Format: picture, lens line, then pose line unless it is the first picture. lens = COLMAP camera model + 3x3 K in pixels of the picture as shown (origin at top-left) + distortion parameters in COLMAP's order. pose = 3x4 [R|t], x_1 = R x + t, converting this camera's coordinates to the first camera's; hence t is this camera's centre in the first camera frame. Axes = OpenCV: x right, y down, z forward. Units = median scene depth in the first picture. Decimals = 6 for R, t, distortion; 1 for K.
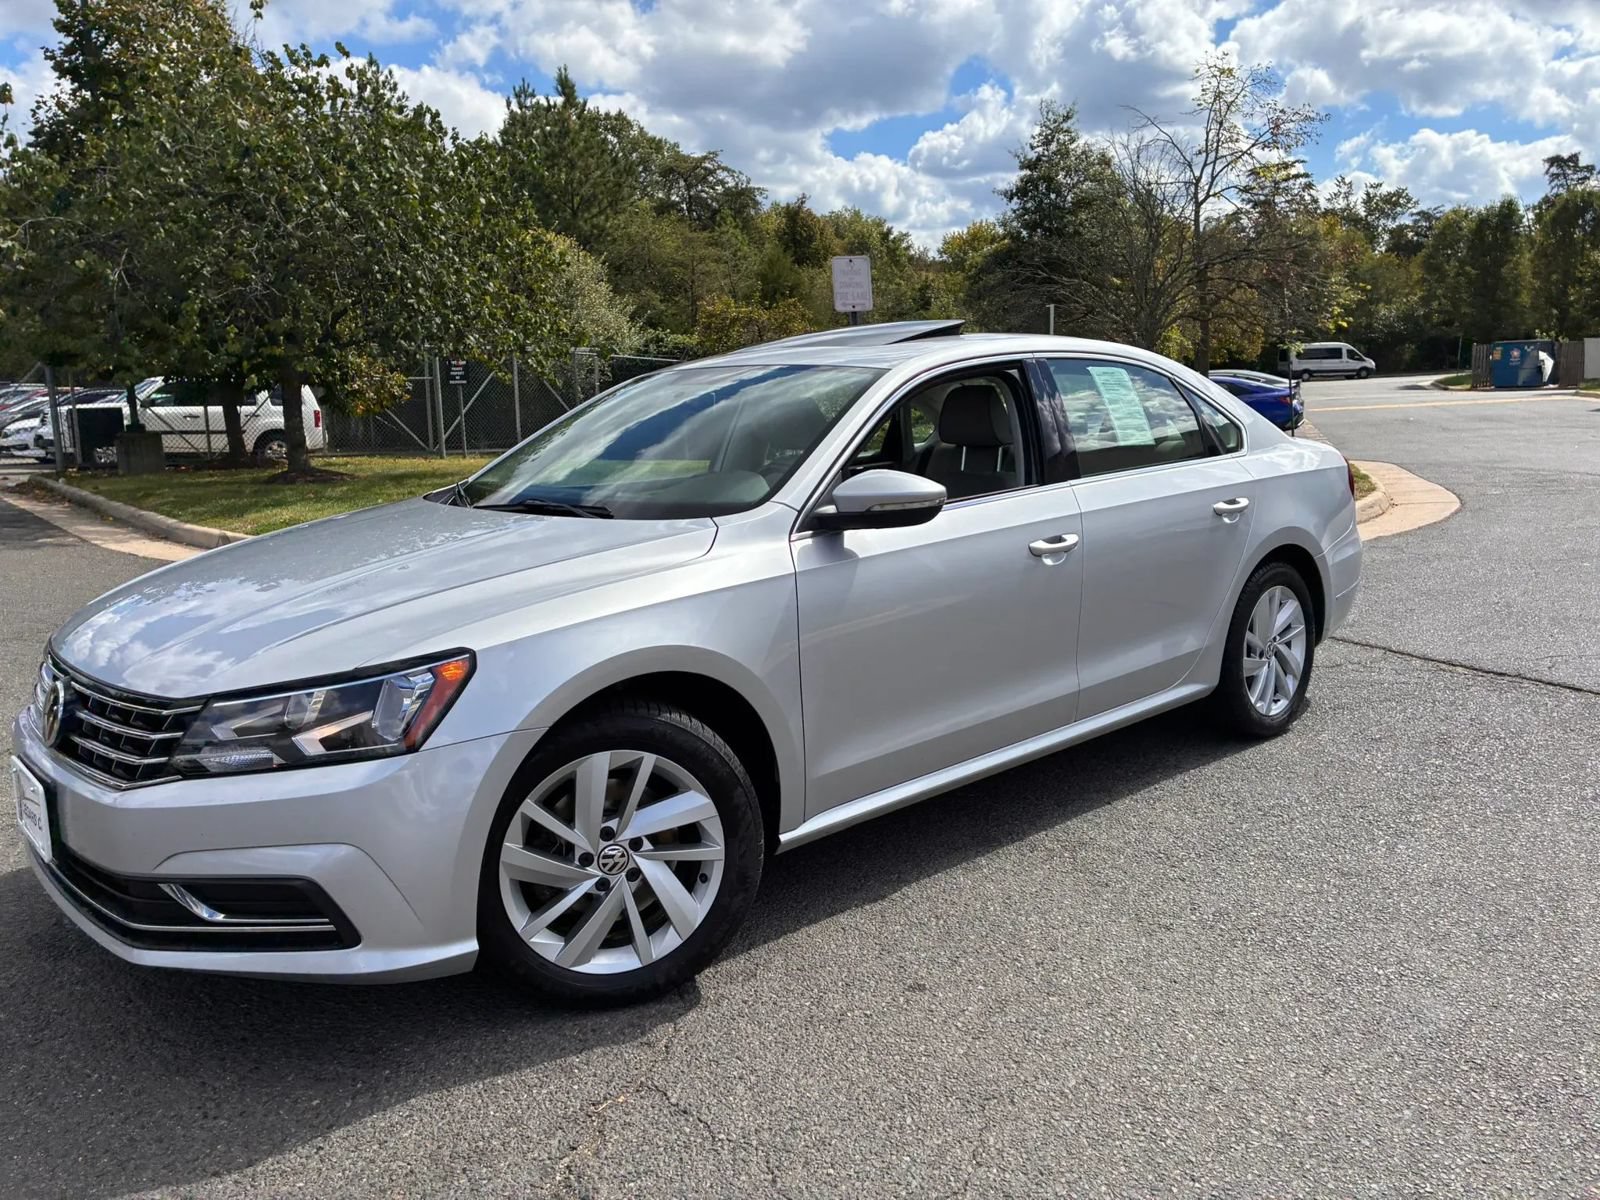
lens RADIAL K [[1217.1, 0, 791.5], [0, 1217.1, 574.4], [0, 0, 1]] dist [0.055836, -0.069798]
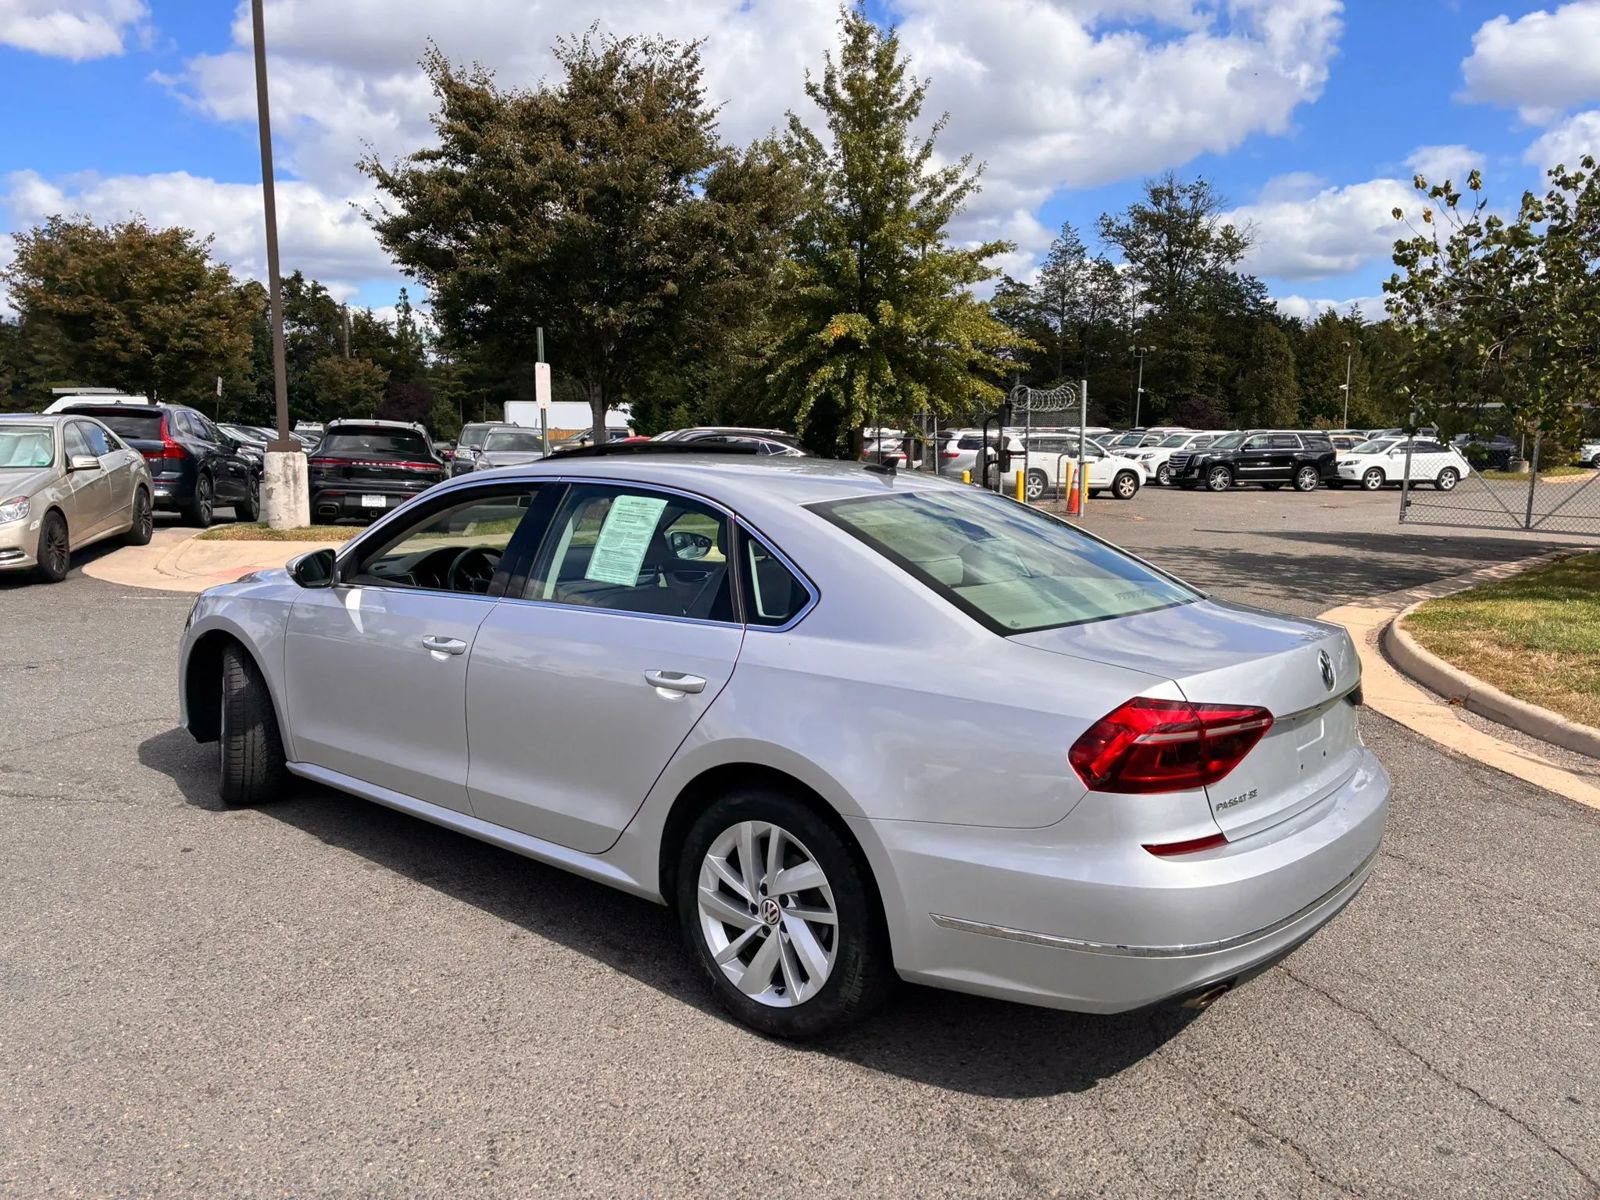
lens RADIAL K [[1217.1, 0, 791.8], [0, 1217.1, 608.6], [0, 0, 1]] dist [0.055836, -0.069798]
pose [[0.129086, 0.158952, -0.978811, 0.277025], [-0.172571, 0.975608, 0.135674, -0.054226], [0.976502, 0.151401, 0.153368, 0.231628]]
